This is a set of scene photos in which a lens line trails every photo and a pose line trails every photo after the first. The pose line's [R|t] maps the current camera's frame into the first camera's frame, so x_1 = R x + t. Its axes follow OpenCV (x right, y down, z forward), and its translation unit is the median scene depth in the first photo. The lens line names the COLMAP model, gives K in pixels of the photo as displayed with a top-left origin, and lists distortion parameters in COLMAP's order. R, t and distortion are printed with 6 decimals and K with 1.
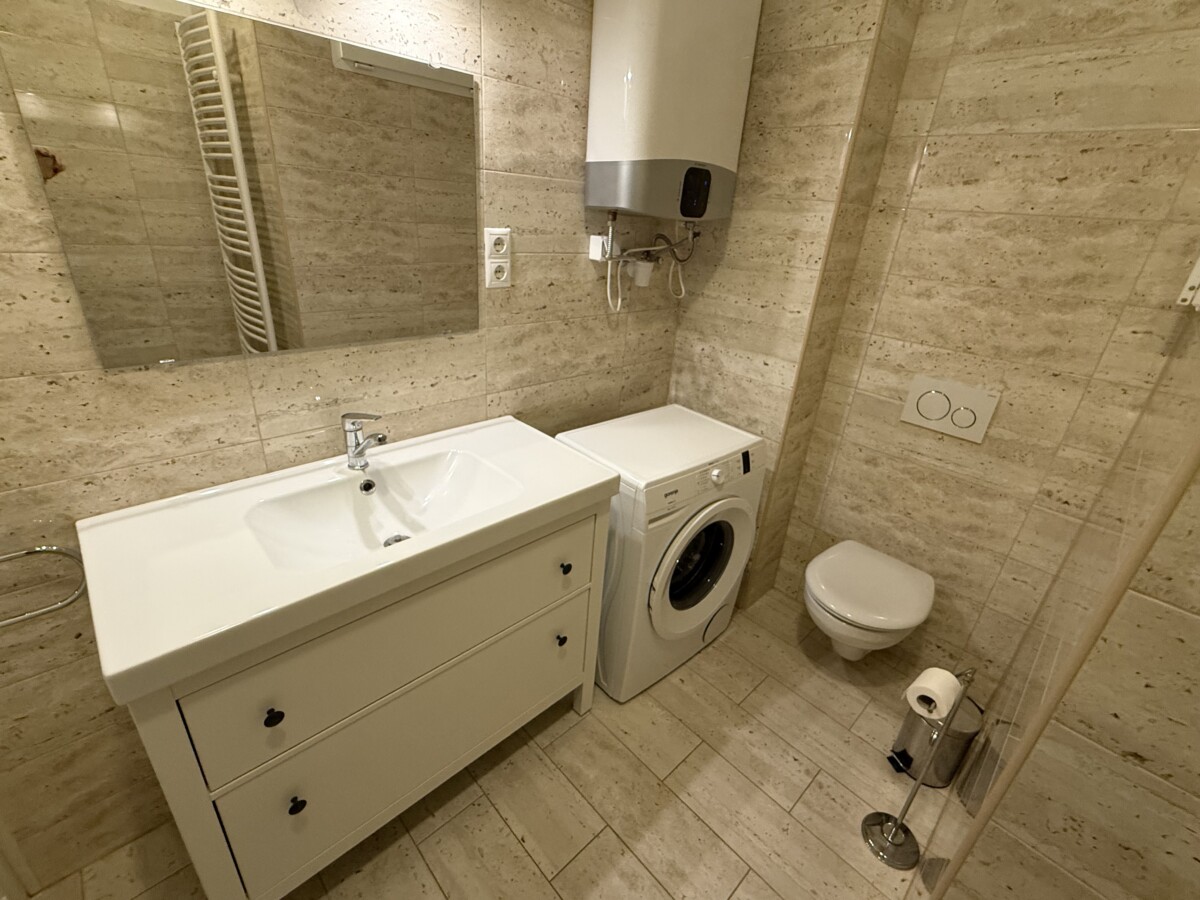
lens RADIAL K [[538.2, 0, 598.0], [0, 538.2, 448.5], [0, 0, 1]] dist [-0.000298, 0.000503]
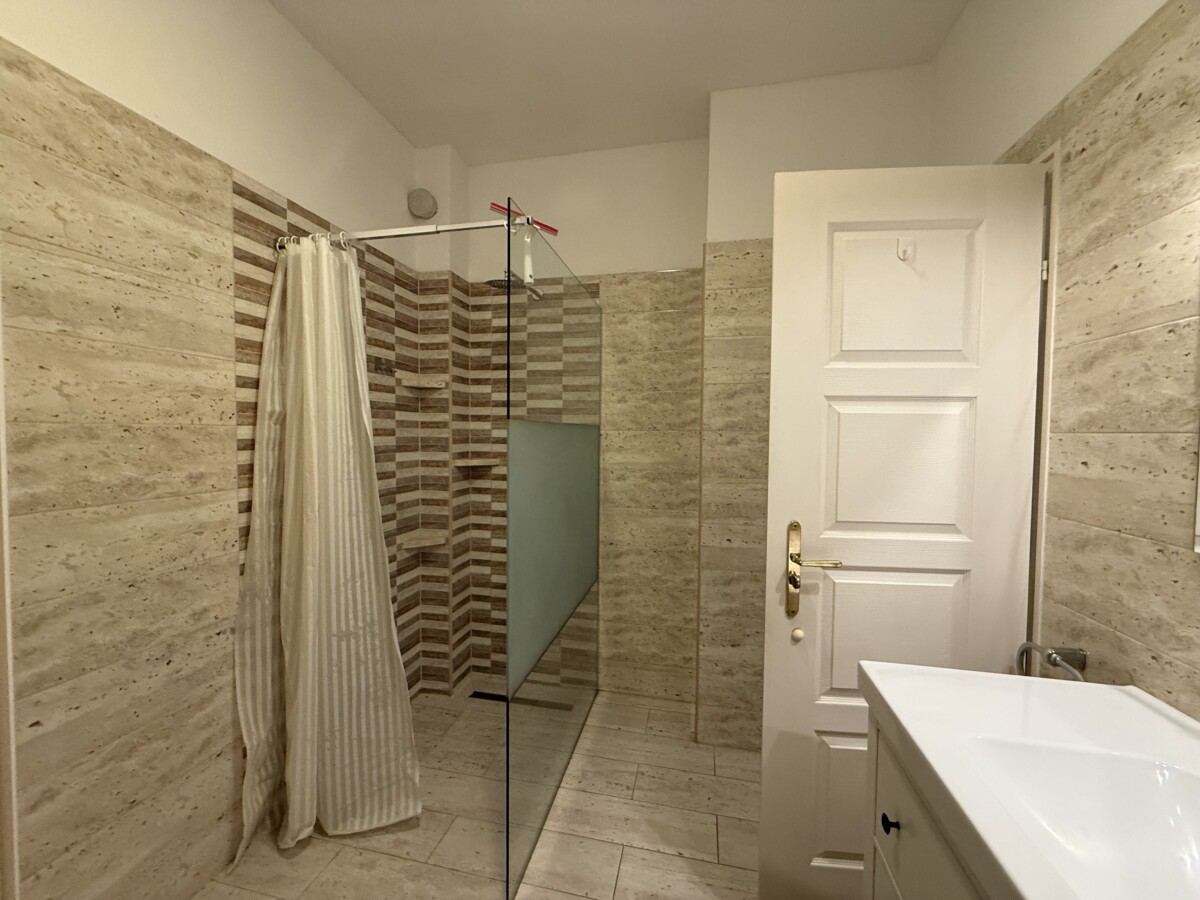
lens RADIAL K [[482.2, 0, 599.9], [0, 482.2, 450.9], [0, 0, 1]] dist [-0.000780, 0.000733]
pose [[-0.823601, -0.058391, -0.564156, 0.248192], [-0.294581, 0.894037, 0.337520, -0.172761], [0.484668, 0.444172, -0.753531, 0.648086]]
